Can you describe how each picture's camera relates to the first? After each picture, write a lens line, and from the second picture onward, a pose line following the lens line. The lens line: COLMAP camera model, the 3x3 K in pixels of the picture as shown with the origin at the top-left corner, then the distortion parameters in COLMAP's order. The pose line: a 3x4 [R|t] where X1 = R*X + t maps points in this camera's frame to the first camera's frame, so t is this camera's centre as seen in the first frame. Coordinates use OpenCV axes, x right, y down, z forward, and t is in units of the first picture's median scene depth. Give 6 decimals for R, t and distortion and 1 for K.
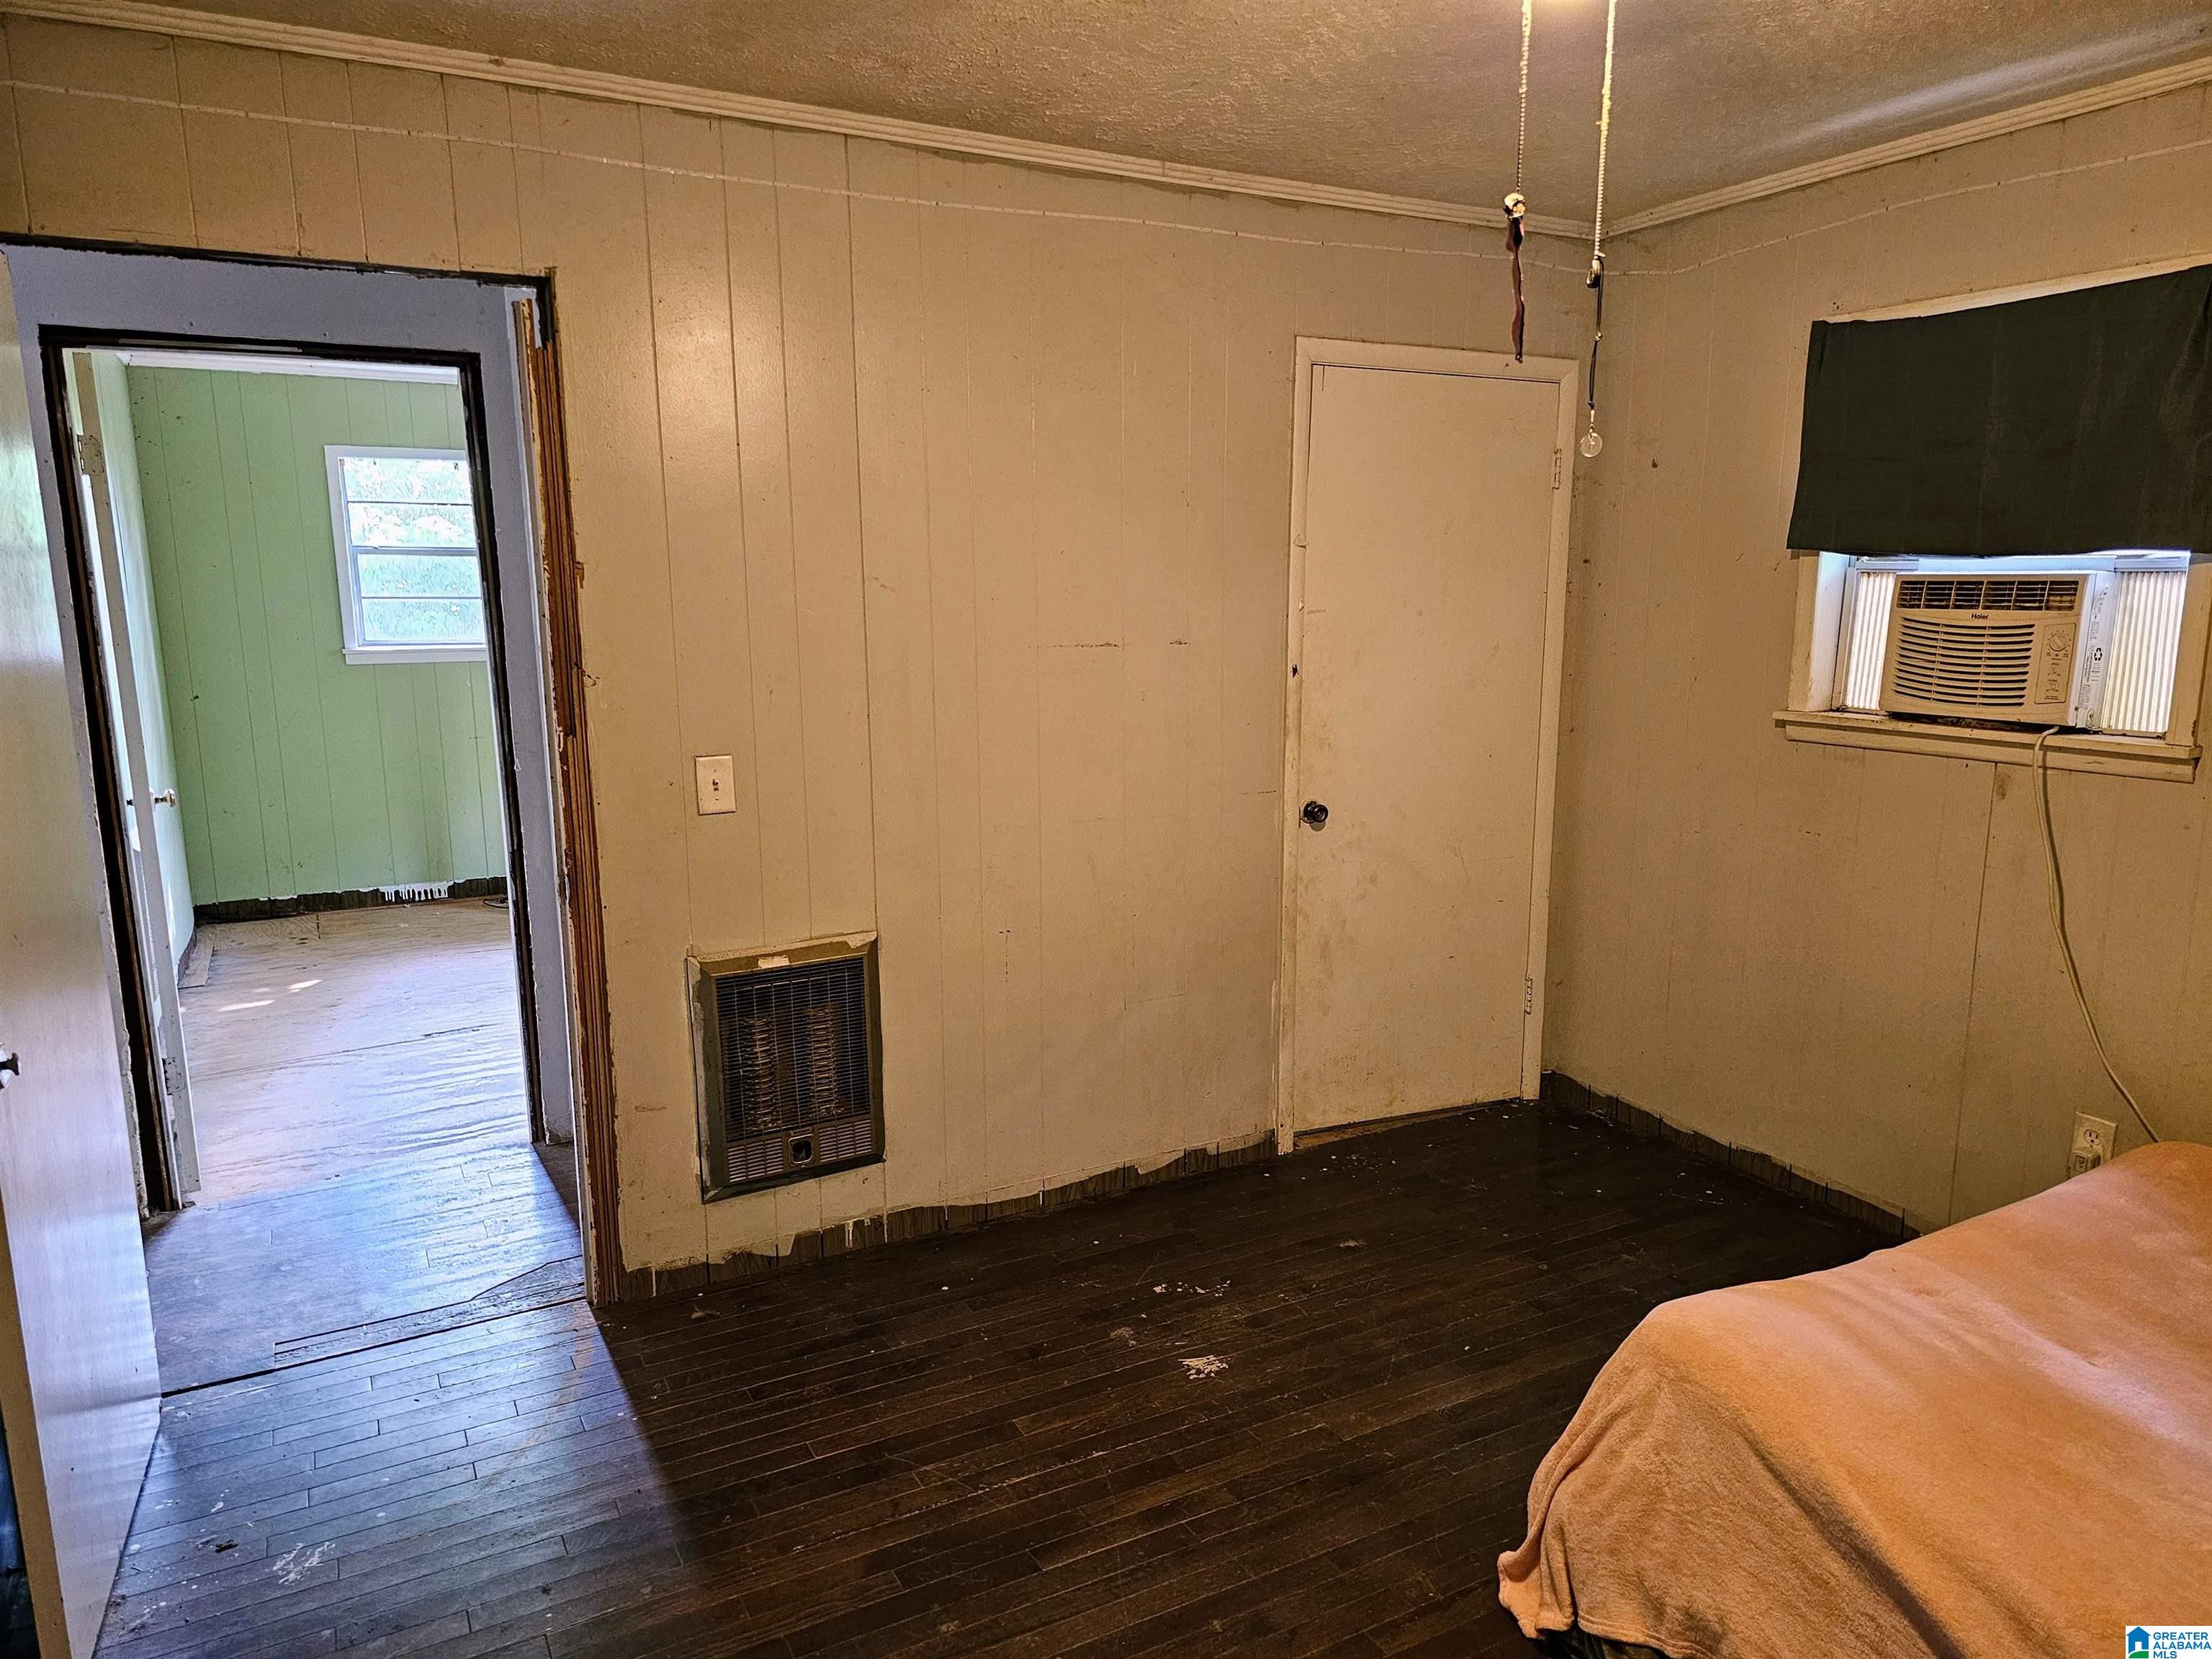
lens RADIAL K [[1478.4, 0, 1112.5], [0, 1478.4, 837.3], [0, 0, 1]] dist [-0.004169, -0.001991]
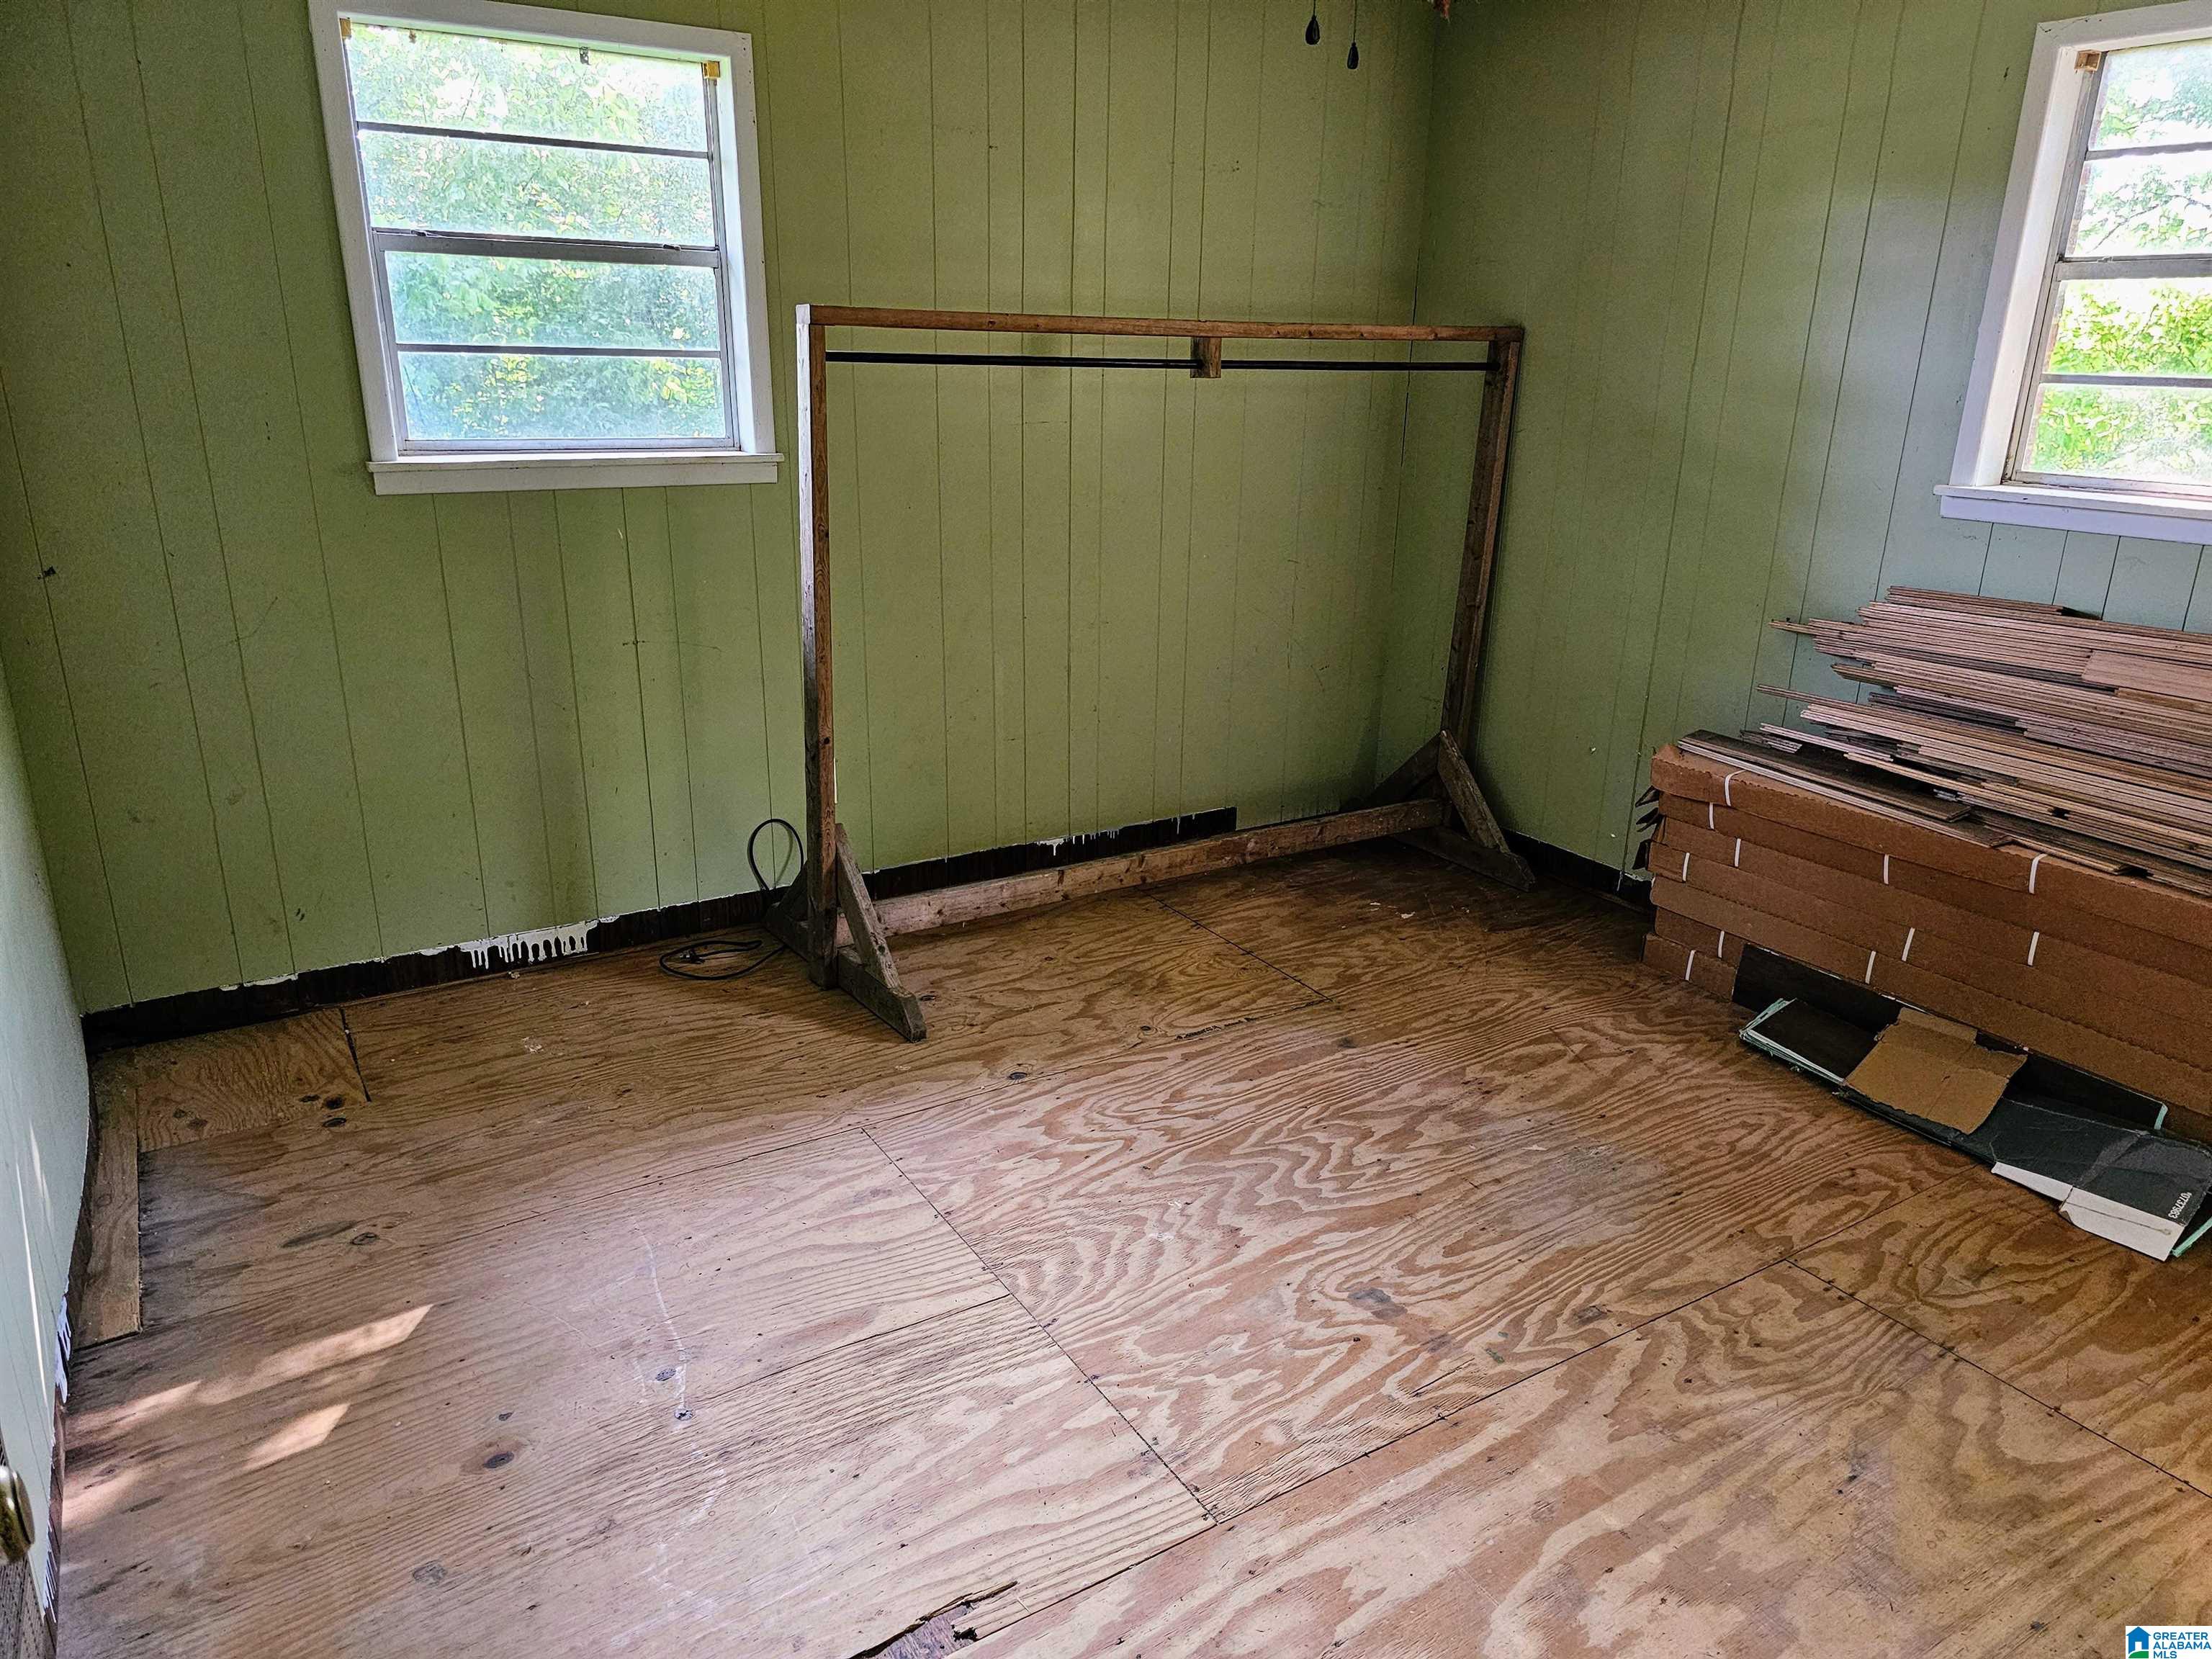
lens RADIAL K [[1478.4, 0, 1096.2], [0, 1478.4, 835.2], [0, 0, 1]] dist [-0.004169, -0.001991]
pose [[0.998545, 0.000956, 0.053913, -0.307597], [-0.008787, 0.989363, 0.145203, -0.078060], [-0.053200, -0.145465, 0.987932, 0.497782]]
